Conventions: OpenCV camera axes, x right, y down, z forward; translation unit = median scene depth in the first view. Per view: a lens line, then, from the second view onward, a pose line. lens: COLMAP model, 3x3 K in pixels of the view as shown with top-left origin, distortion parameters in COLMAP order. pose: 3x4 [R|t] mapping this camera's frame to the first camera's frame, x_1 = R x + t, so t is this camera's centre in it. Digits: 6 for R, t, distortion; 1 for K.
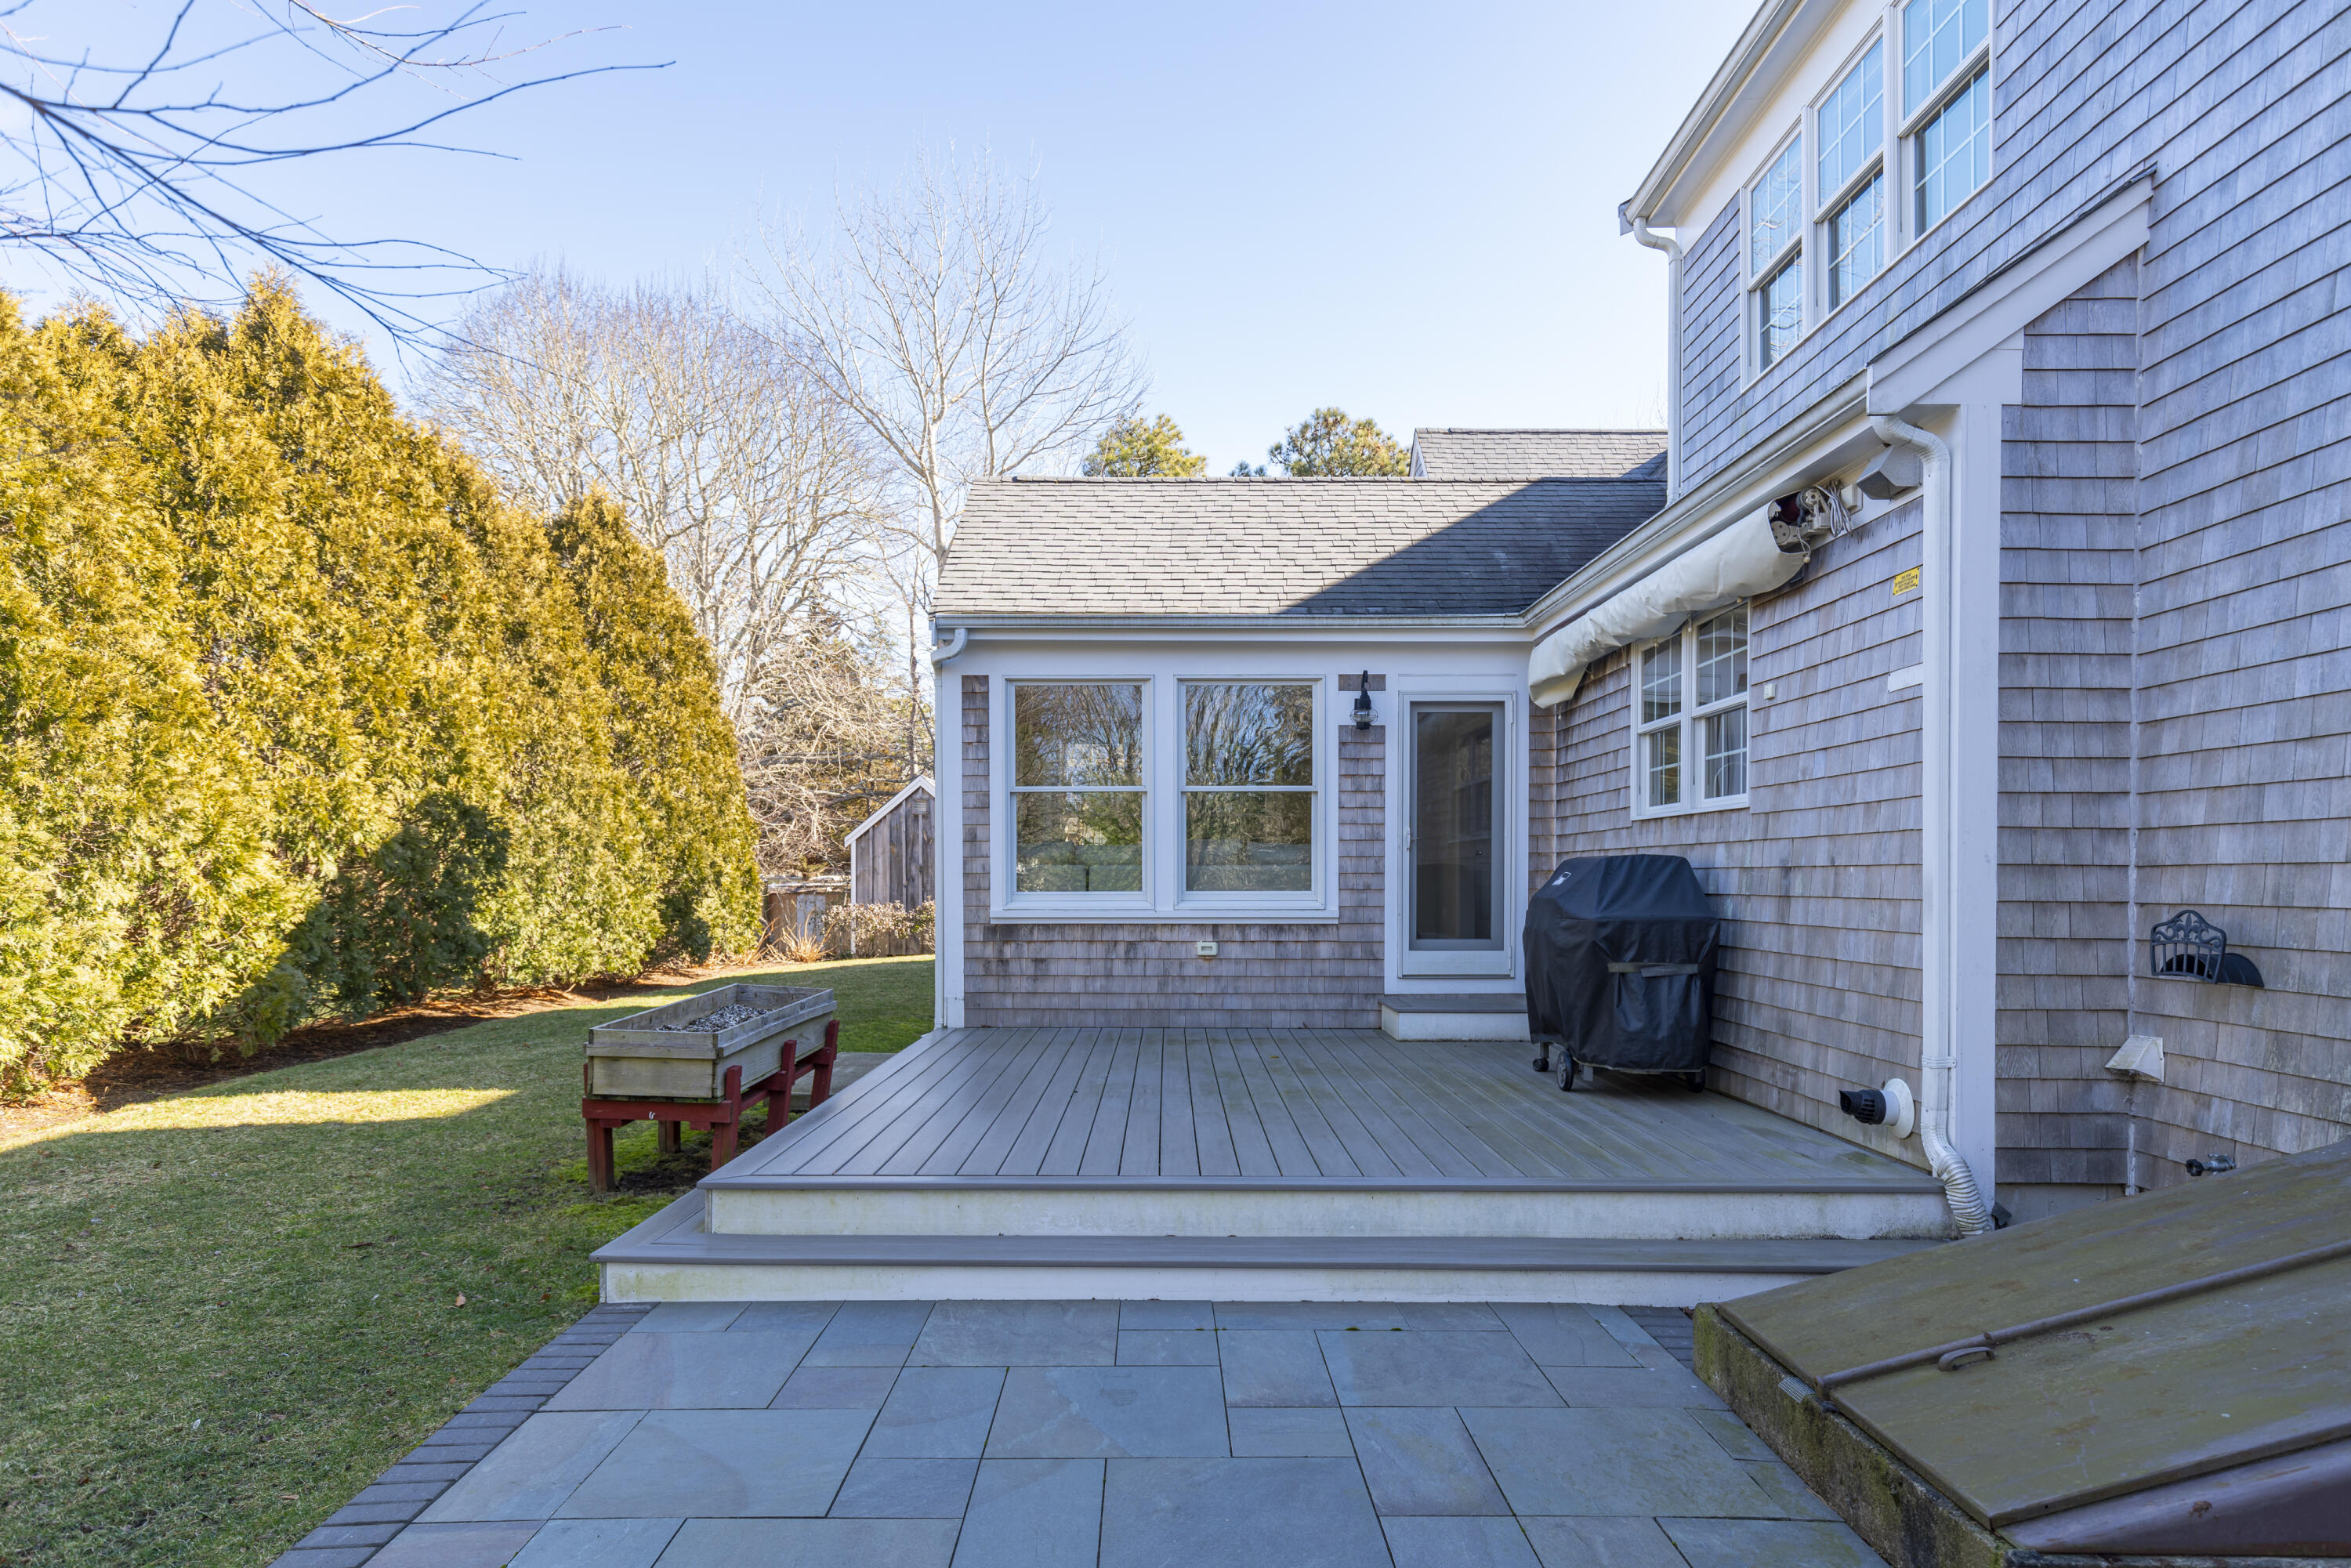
lens RADIAL K [[1340.7, 0, 1180.6], [0, 1340.7, 894.3], [0, 0, 1]] dist [0.001592, 0.000804]
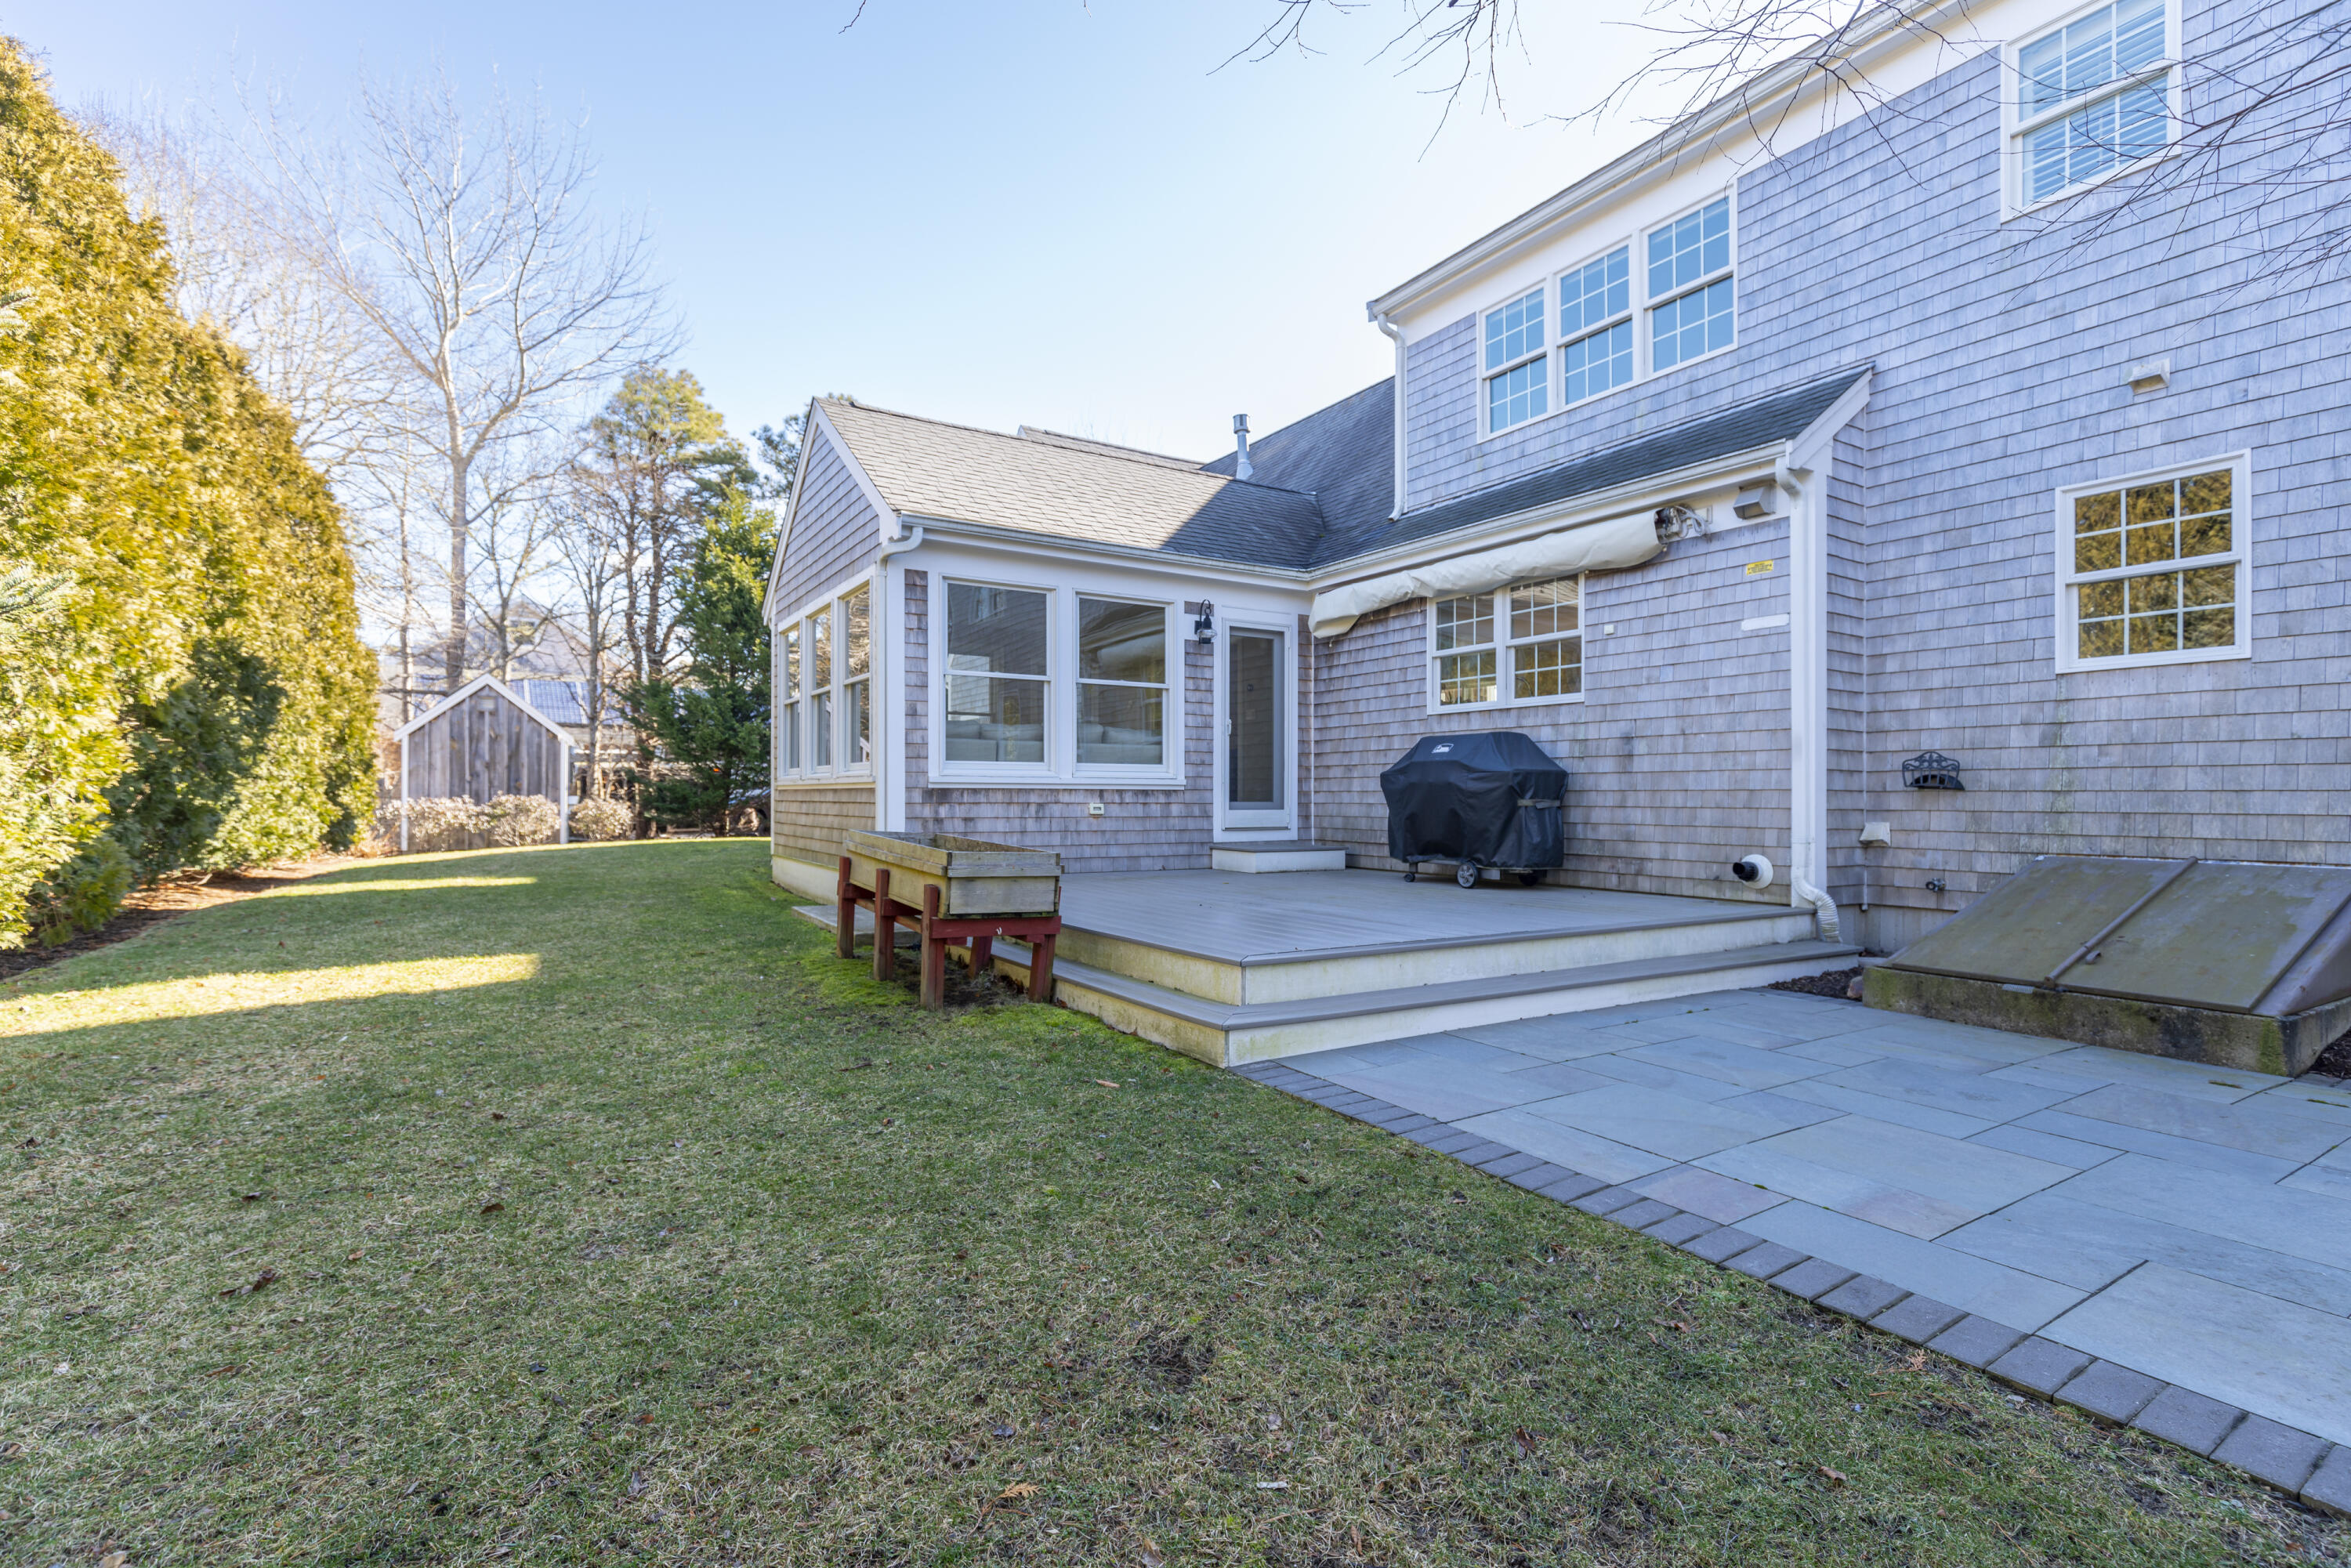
lens RADIAL K [[1053.4, 0, 1177.6], [0, 1053.4, 790.4], [0, 0, 1]] dist [0.003606, -0.000225]
pose [[0.854202, 0.005429, 0.519914, -0.428304], [0.003439, 0.999865, -0.016091, 0.039547], [-0.519931, 0.015533, 0.854067, 0.120034]]
